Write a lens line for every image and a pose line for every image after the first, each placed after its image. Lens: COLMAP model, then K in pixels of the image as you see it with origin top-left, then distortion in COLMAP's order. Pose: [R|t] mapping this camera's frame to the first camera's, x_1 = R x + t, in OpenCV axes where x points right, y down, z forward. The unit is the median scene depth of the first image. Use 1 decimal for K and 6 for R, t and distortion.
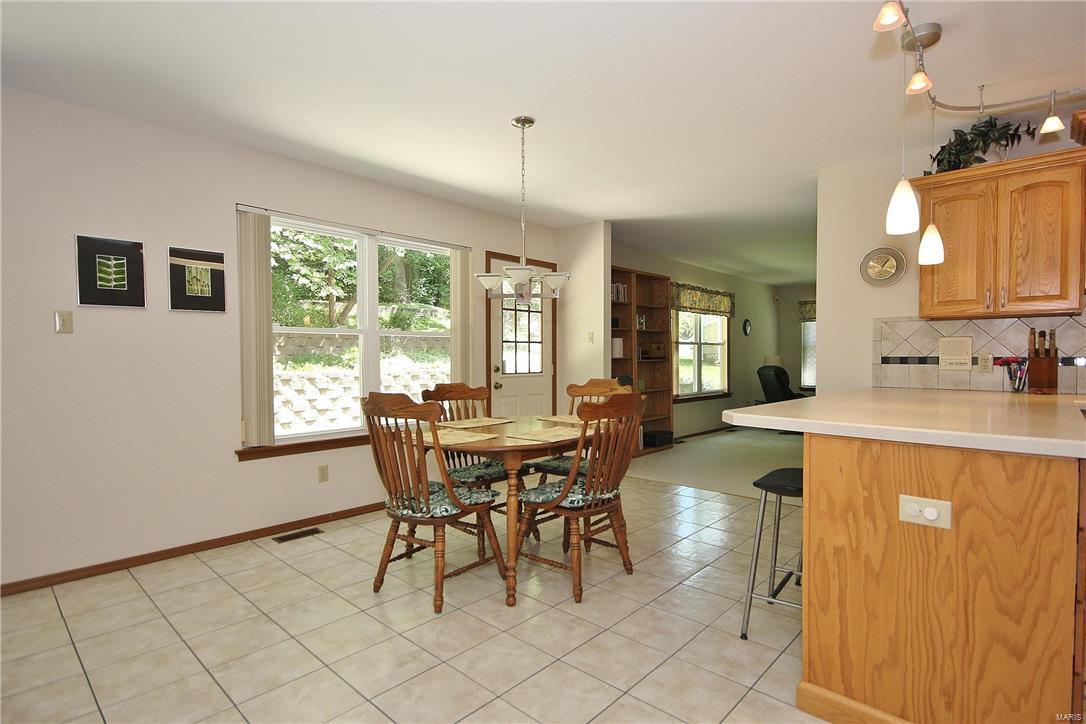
lens RADIAL K [[533.9, 0, 547.0], [0, 533.9, 367.2], [0, 0, 1]] dist [-0.001332, 0.001096]
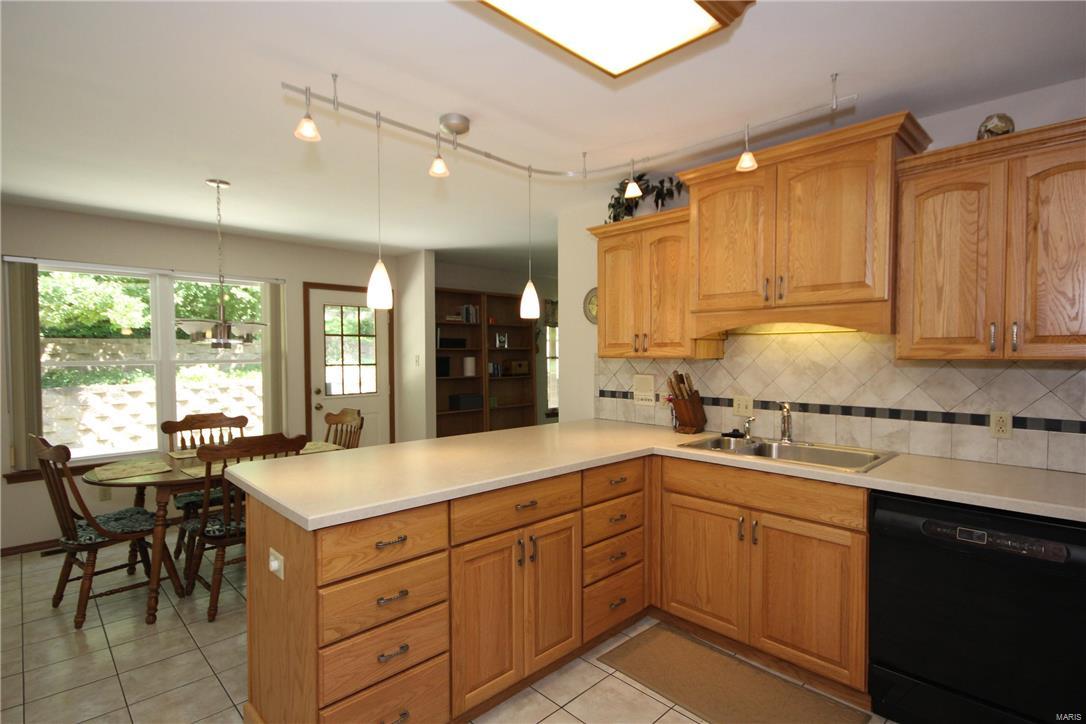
lens RADIAL K [[533.9, 0, 548.9], [0, 533.9, 362.5], [0, 0, 1]] dist [-0.001332, 0.001096]
pose [[0.998859, -0.000780, -0.047757, 0.641661], [0.000729, 0.999999, -0.001086, -0.081152], [0.047758, 0.001050, 0.998858, -0.071227]]
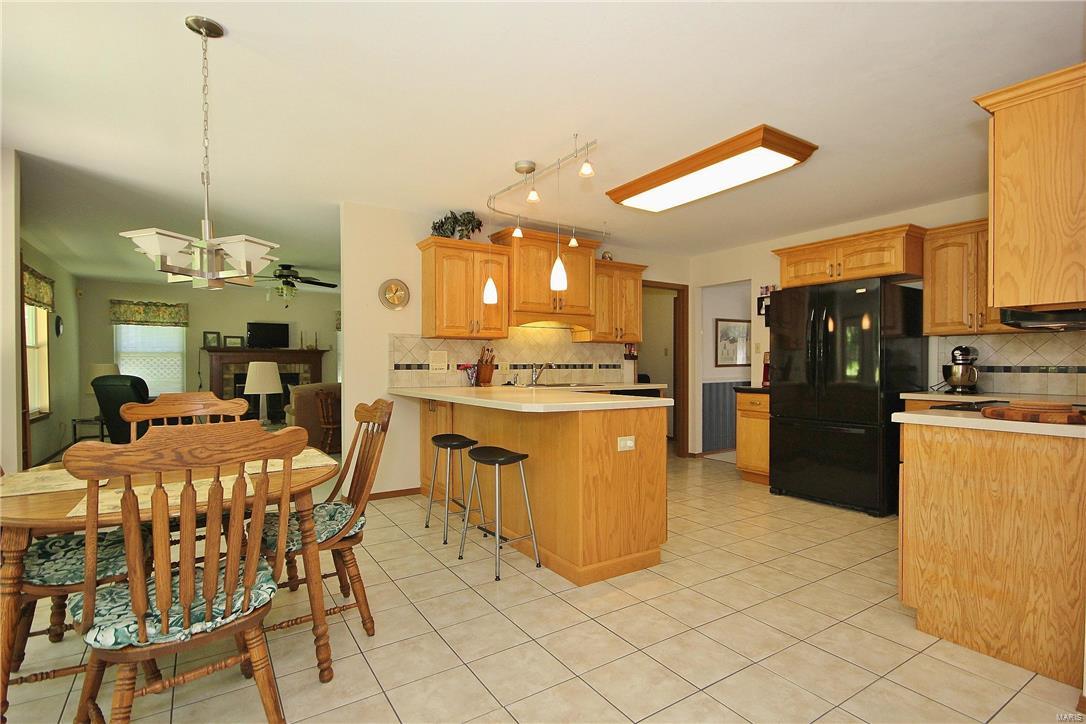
lens RADIAL K [[526.5, 0, 548.6], [0, 526.5, 371.0], [0, 0, 1]] dist [-0.001986, -0.002116]
pose [[0.238733, -0.011763, 0.971014, -0.565706], [0.019322, 0.999786, 0.007361, -0.005768], [-0.970893, 0.017004, 0.238909, 0.378568]]
